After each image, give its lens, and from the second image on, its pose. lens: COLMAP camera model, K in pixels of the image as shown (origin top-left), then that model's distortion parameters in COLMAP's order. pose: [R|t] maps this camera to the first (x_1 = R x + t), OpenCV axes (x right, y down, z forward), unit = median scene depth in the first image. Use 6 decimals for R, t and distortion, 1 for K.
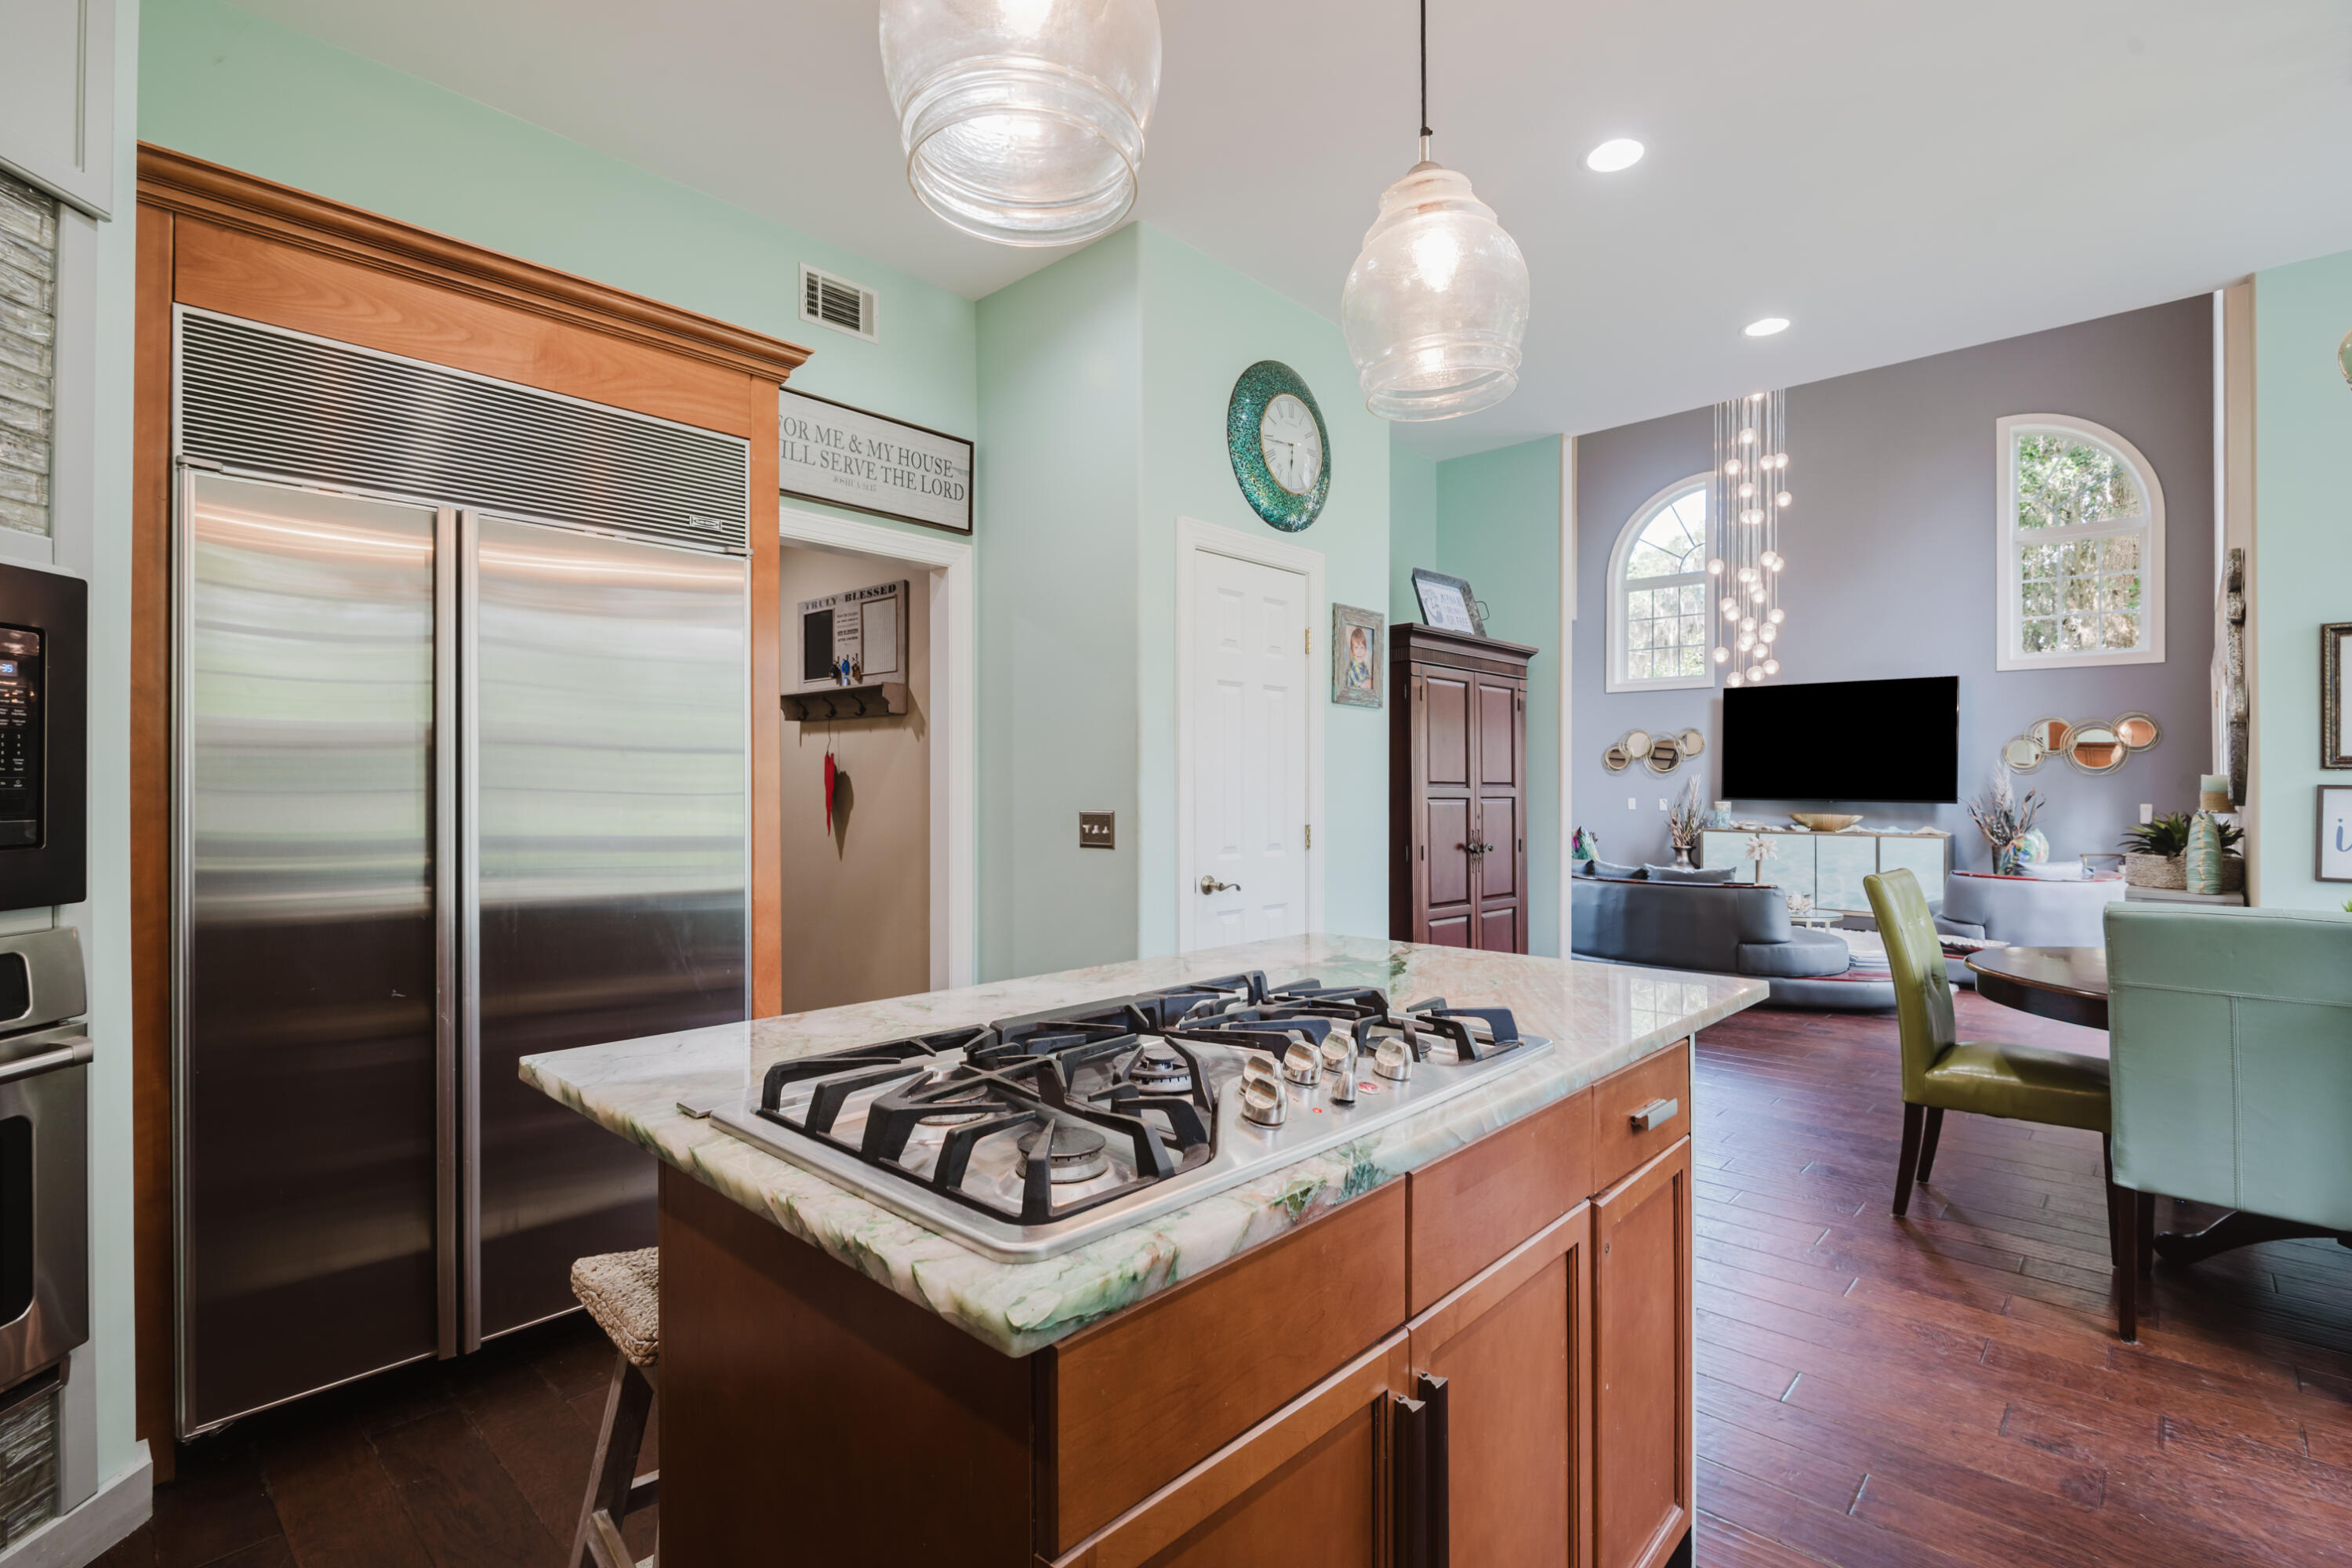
lens RADIAL K [[1087.0, 0, 1191.6], [0, 1087.0, 768.9], [0, 0, 1]] dist [0.003538, -0.006250]
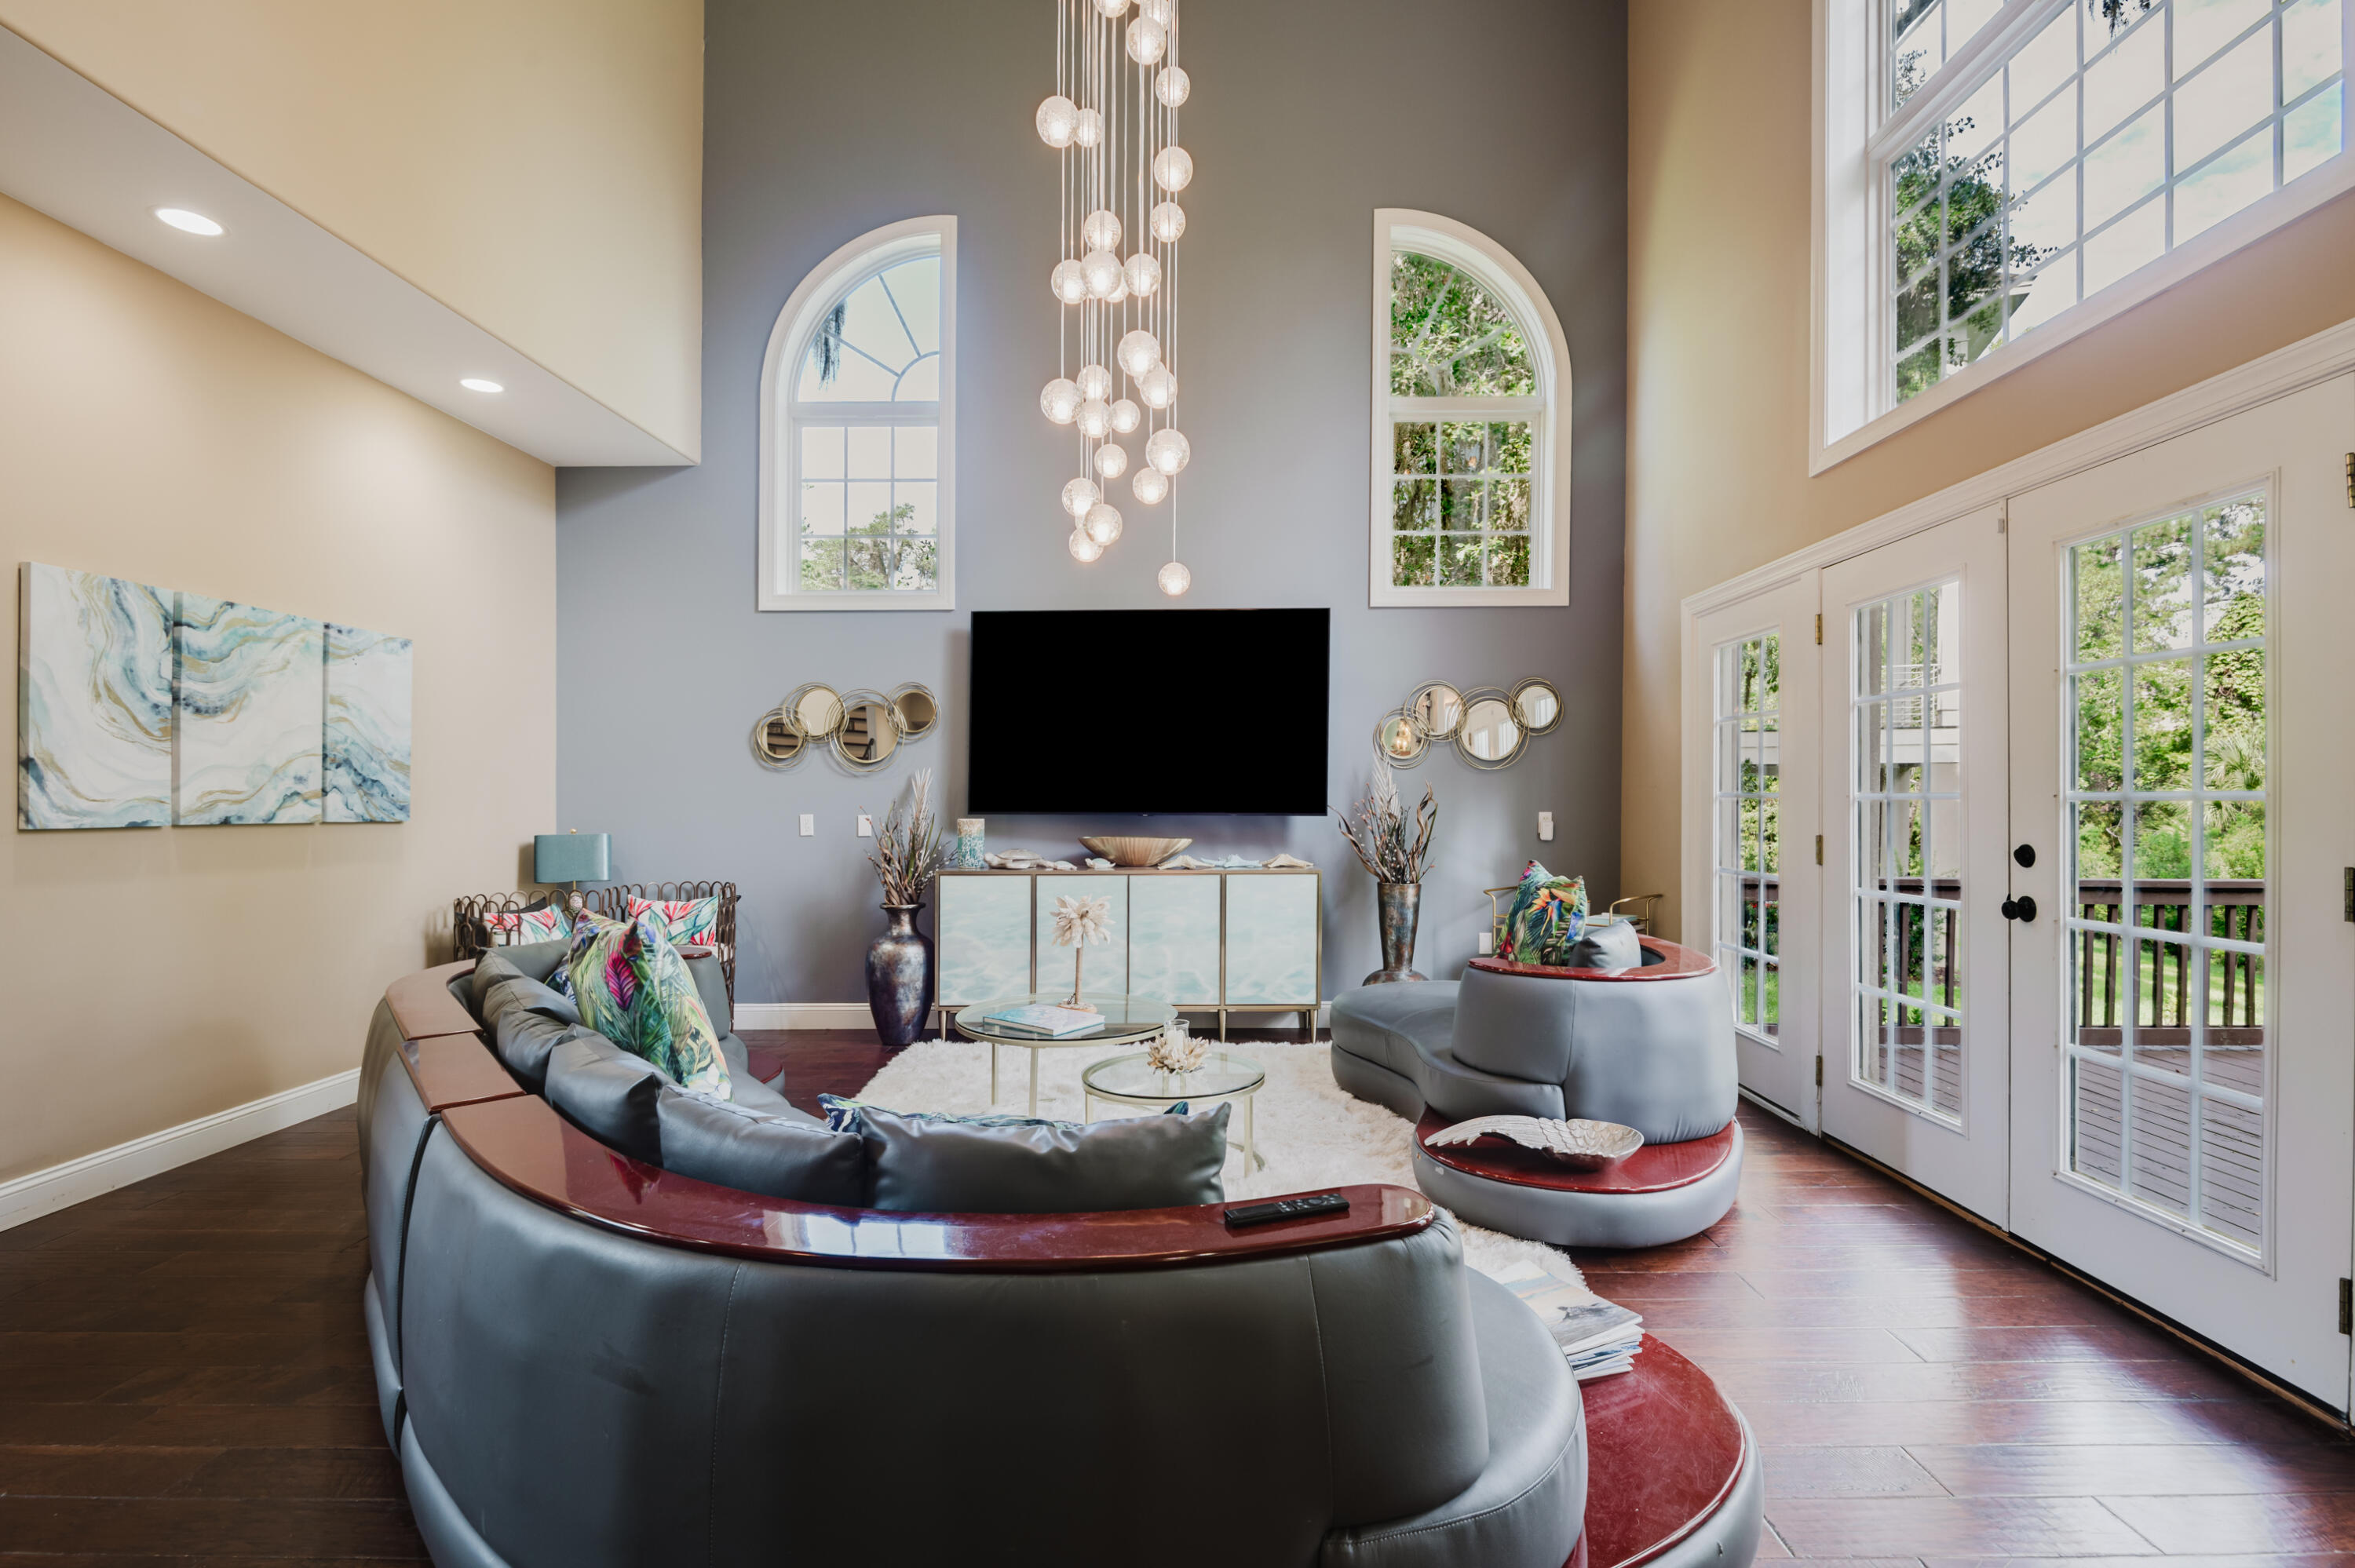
lens RADIAL K [[1088.3, 0, 1205.0], [0, 1088.3, 800.8], [0, 0, 1]] dist [0.003538, -0.006250]
pose [[0.741378, -0.008710, 0.671031, 0.228685], [-0.004132, 0.999838, 0.017544, 0.012320], [-0.671075, -0.015779, 0.741222, 0.564729]]
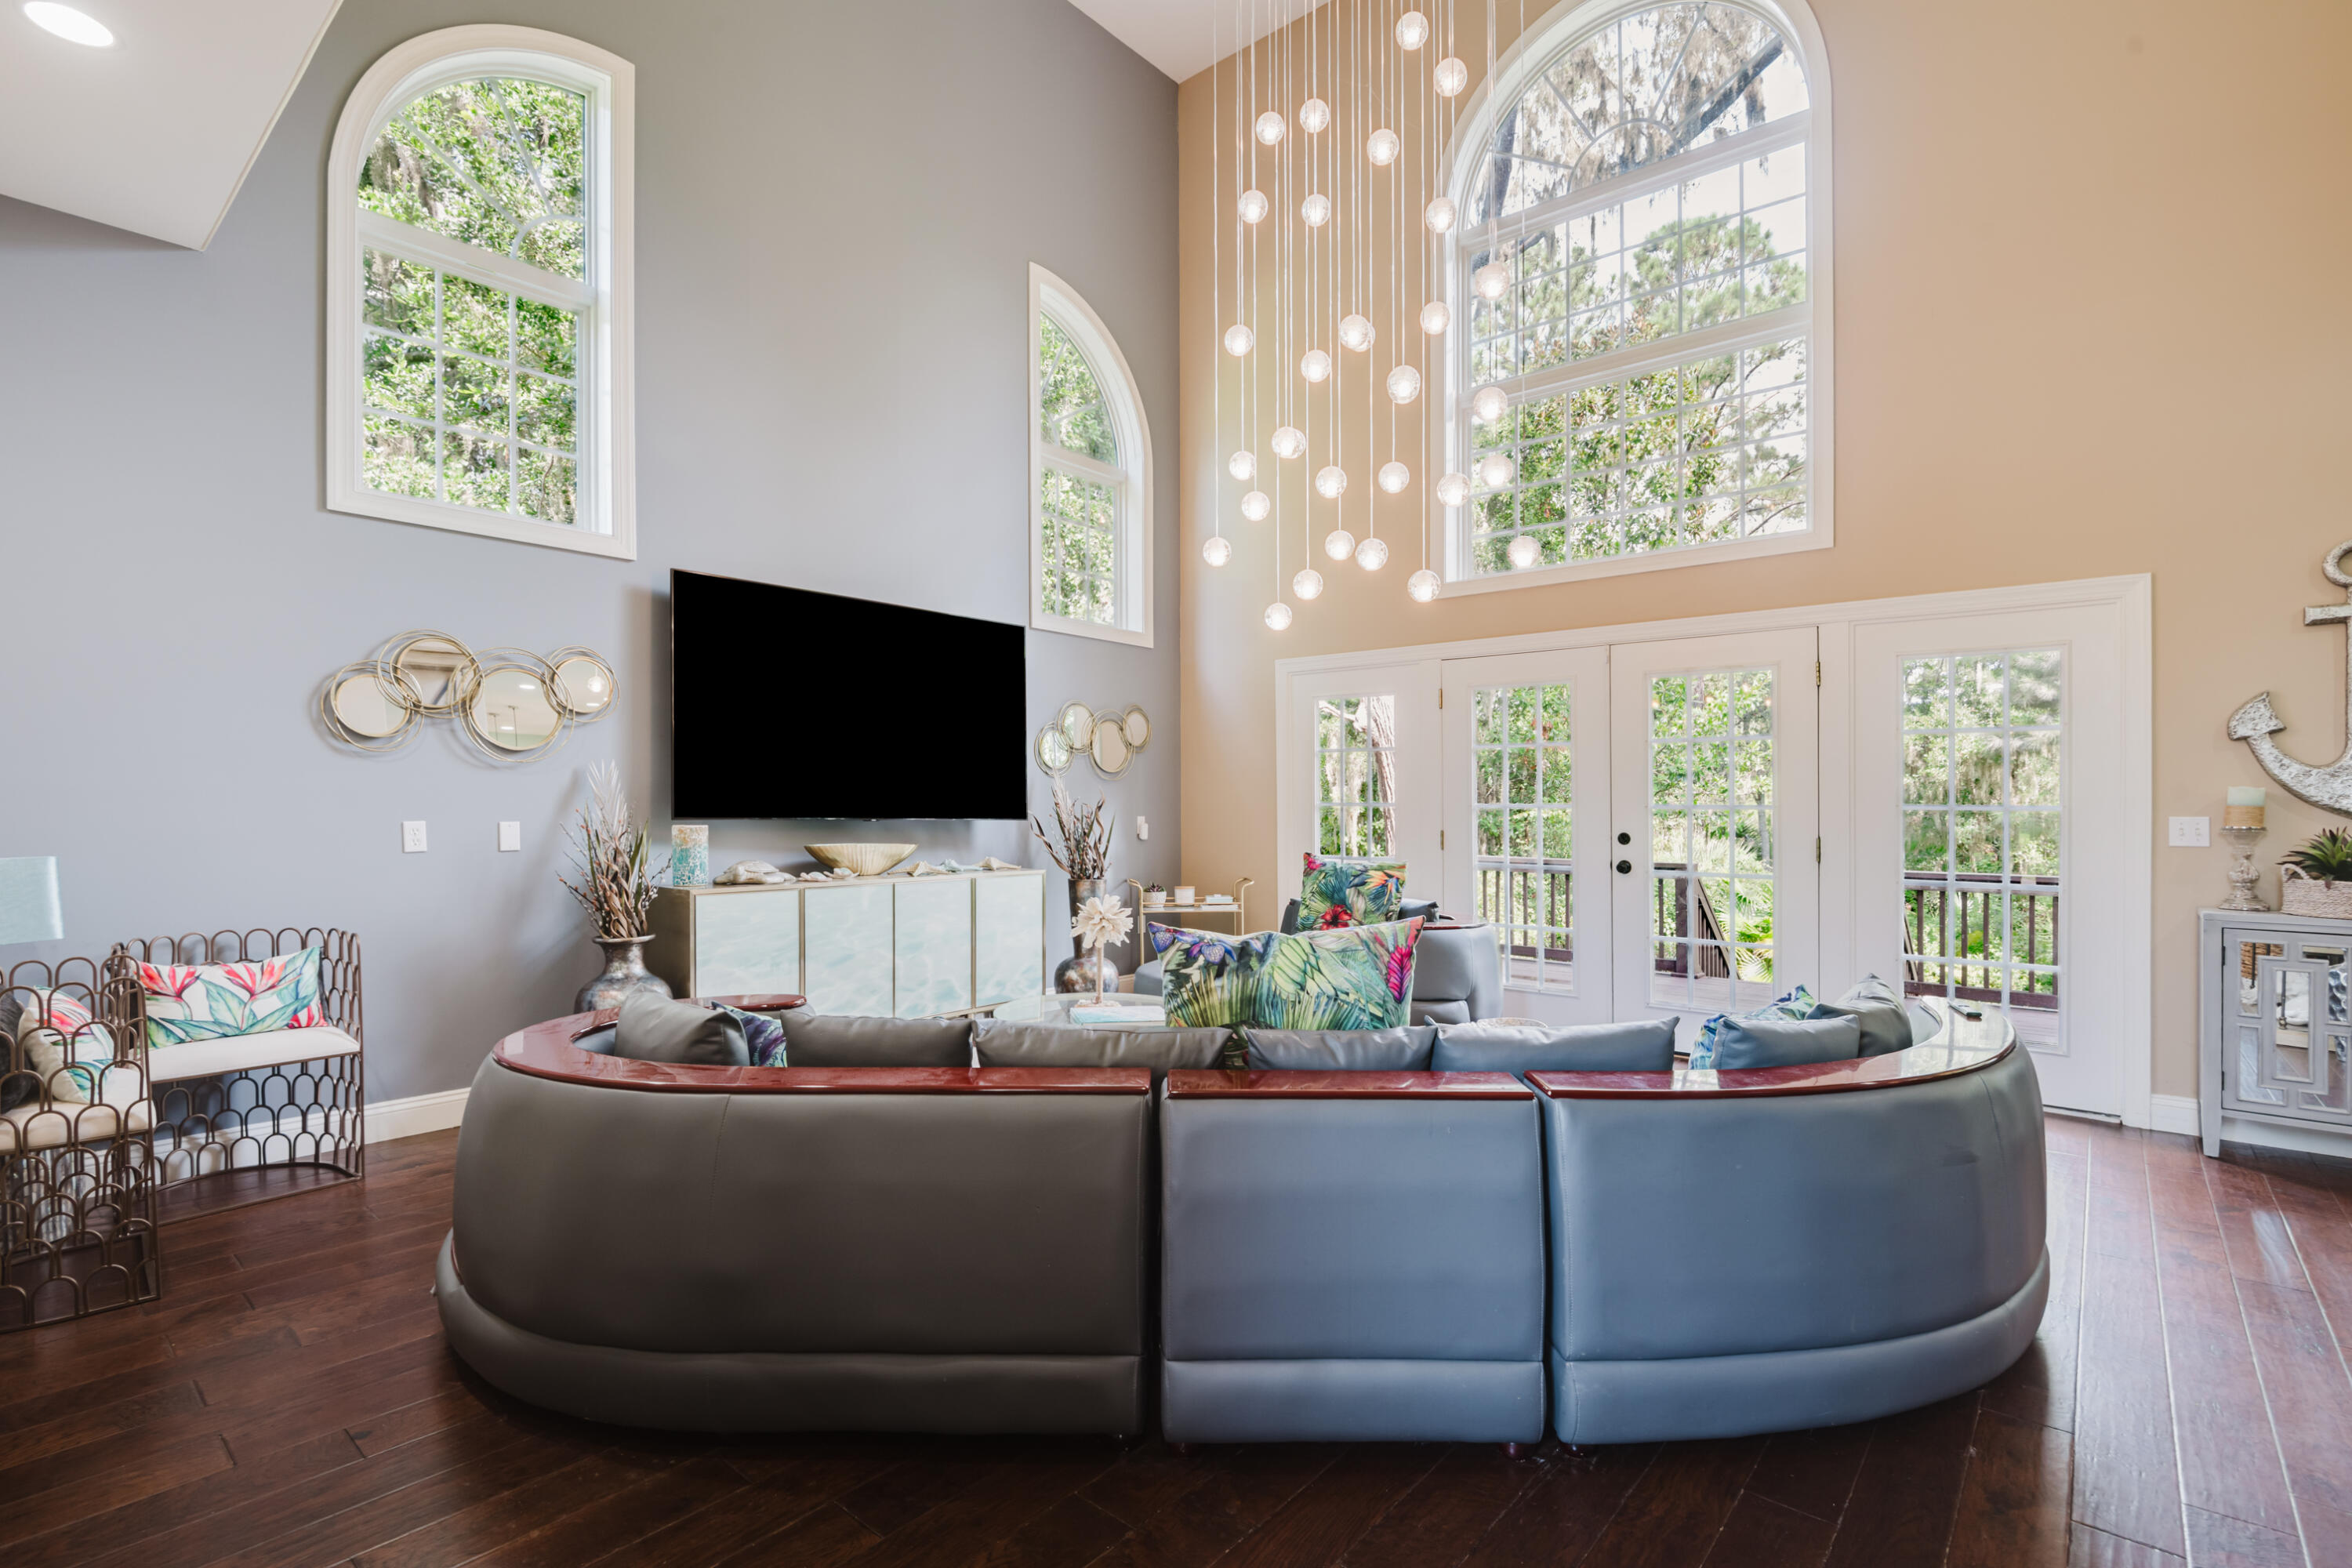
lens RADIAL K [[1087.0, 0, 1179.1], [0, 1087.0, 787.3], [0, 0, 1]] dist [0.003538, -0.006250]
pose [[-0.040464, 0.010780, 0.999123, 0.041279], [-0.022624, 0.999676, -0.011702, 0.017348], [-0.998925, -0.023078, -0.040207, 0.896297]]
